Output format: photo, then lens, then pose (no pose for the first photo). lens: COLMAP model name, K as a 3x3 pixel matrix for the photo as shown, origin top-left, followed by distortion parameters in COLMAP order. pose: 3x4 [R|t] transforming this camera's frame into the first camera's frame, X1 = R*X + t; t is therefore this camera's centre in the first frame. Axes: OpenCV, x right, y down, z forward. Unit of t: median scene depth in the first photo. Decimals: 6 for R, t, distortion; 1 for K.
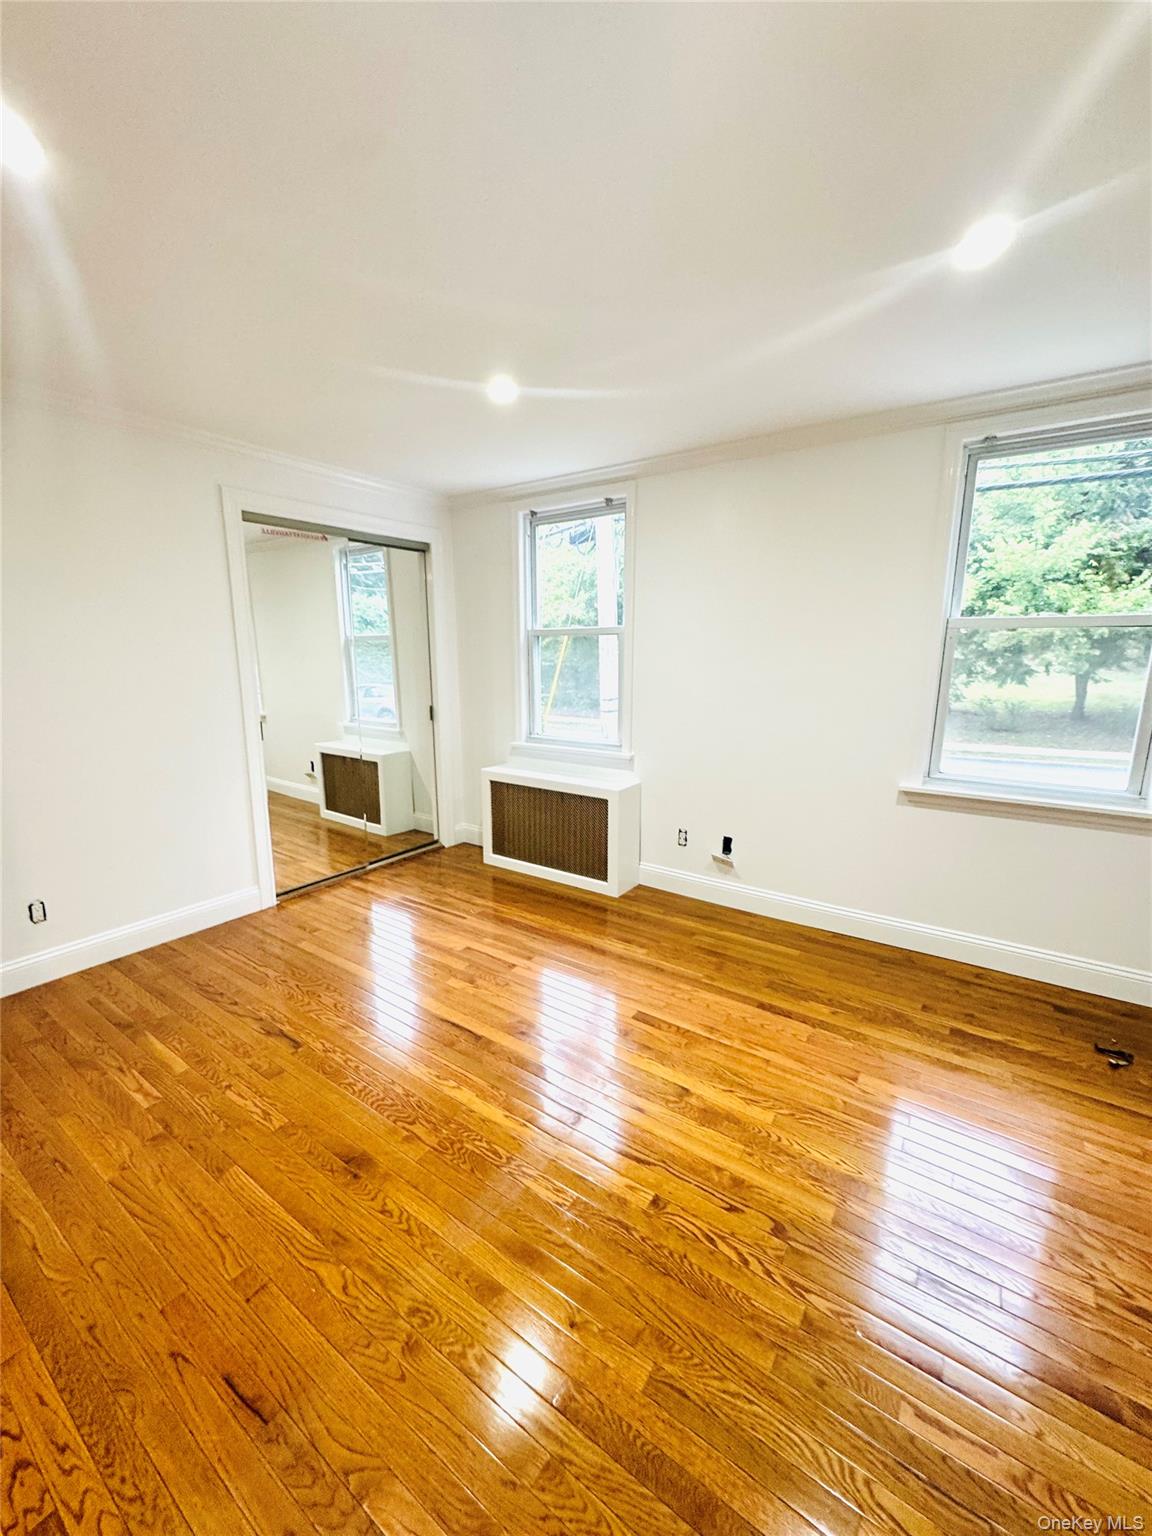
lens RADIAL K [[607.7, 0, 576.0], [0, 607.7, 768.0], [0, 0, 1]] dist [-0.001232, 0.000130]
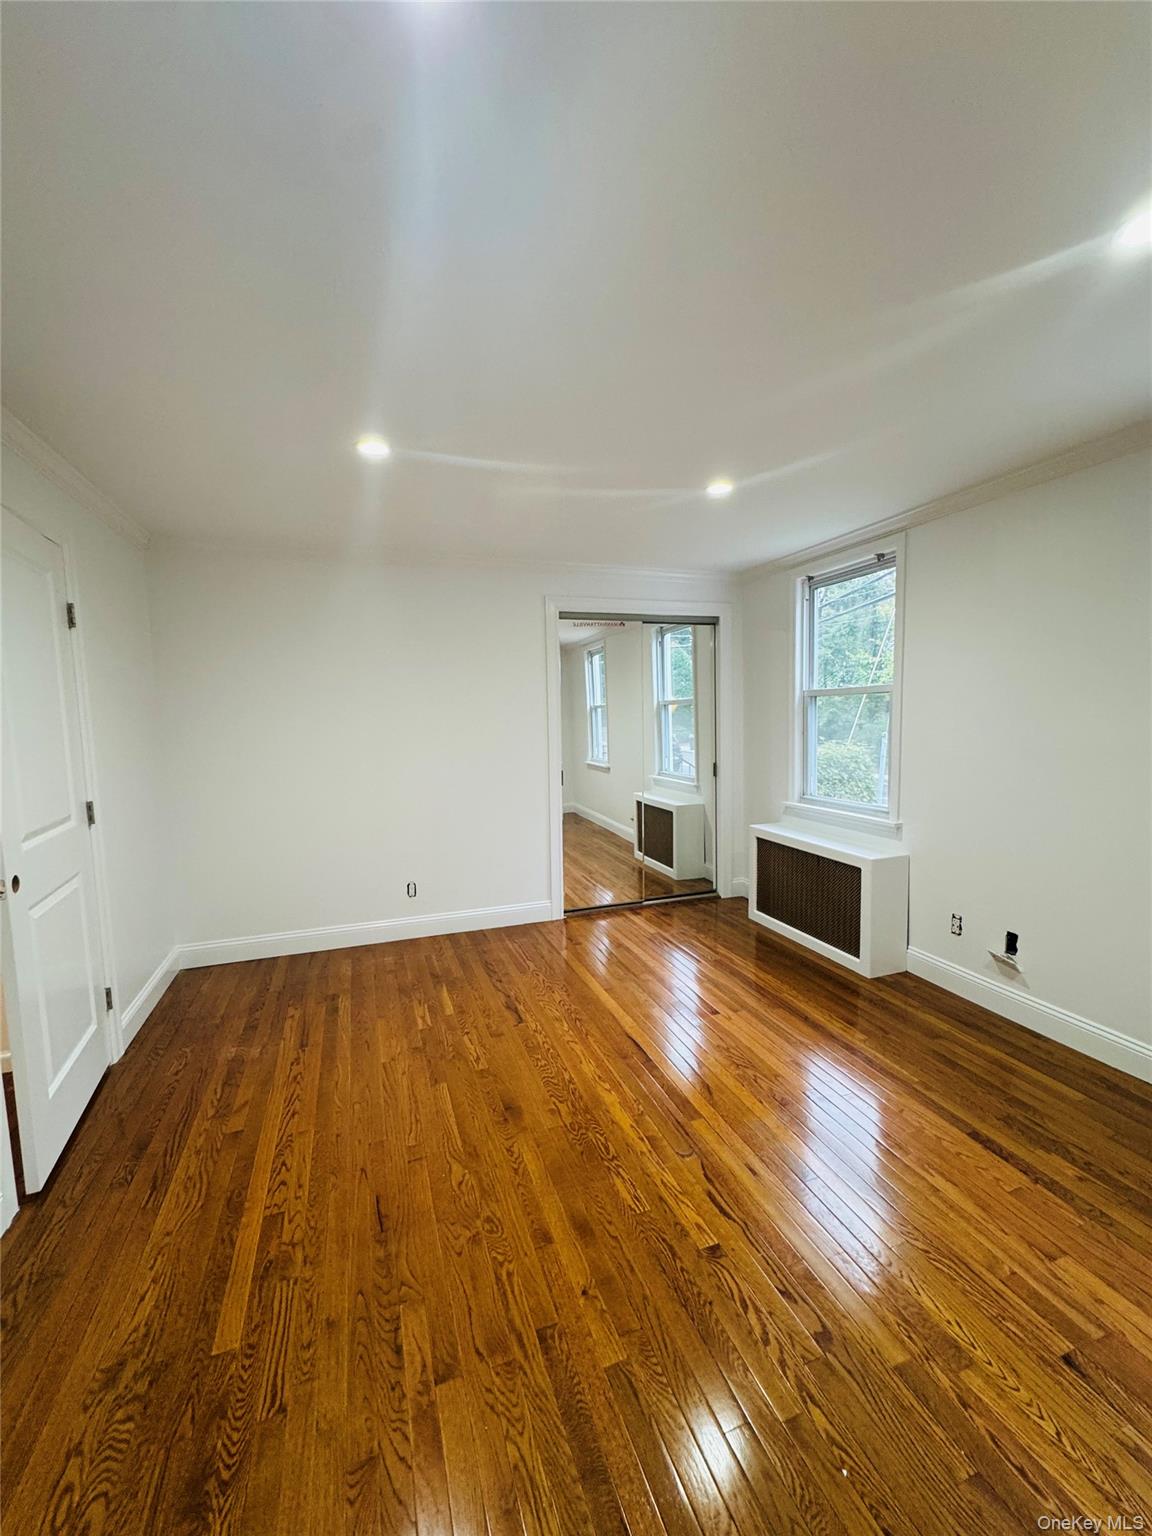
lens RADIAL K [[607.7, 0, 576.0], [0, 607.7, 768.0], [0, 0, 1]] dist [-0.001232, 0.000130]
pose [[0.815788, 0.034863, -0.577300, 0.253998], [-0.089476, 0.993771, -0.066426, 0.000184], [0.571388, 0.105845, 0.813826, -0.024007]]
